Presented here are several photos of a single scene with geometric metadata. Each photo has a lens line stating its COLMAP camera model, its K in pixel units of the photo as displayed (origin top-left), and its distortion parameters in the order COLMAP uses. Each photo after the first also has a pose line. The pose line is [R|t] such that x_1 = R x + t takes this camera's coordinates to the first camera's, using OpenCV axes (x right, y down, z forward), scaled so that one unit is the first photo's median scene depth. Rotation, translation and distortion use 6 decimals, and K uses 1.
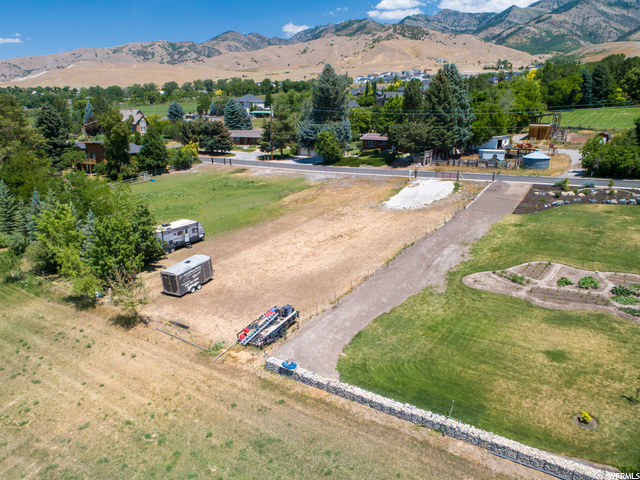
lens RADIAL K [[481.4, 0, 315.2], [0, 481.4, 239.4], [0, 0, 1]] dist [-0.026352, 0.021439]
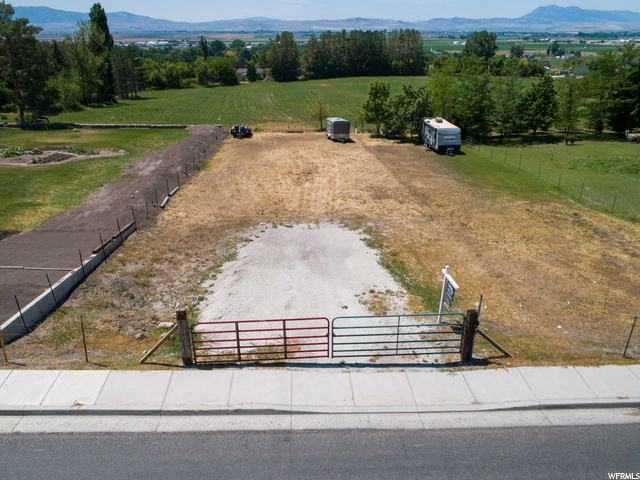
lens RADIAL K [[481.4, 0, 316.4], [0, 481.4, 237.4], [0, 0, 1]] dist [-0.026352, 0.021439]
pose [[-0.793729, 0.241788, -0.558152, 0.438088], [-0.162240, 0.800208, 0.577360, -0.325748], [0.586236, 0.548822, -0.595921, 1.405873]]
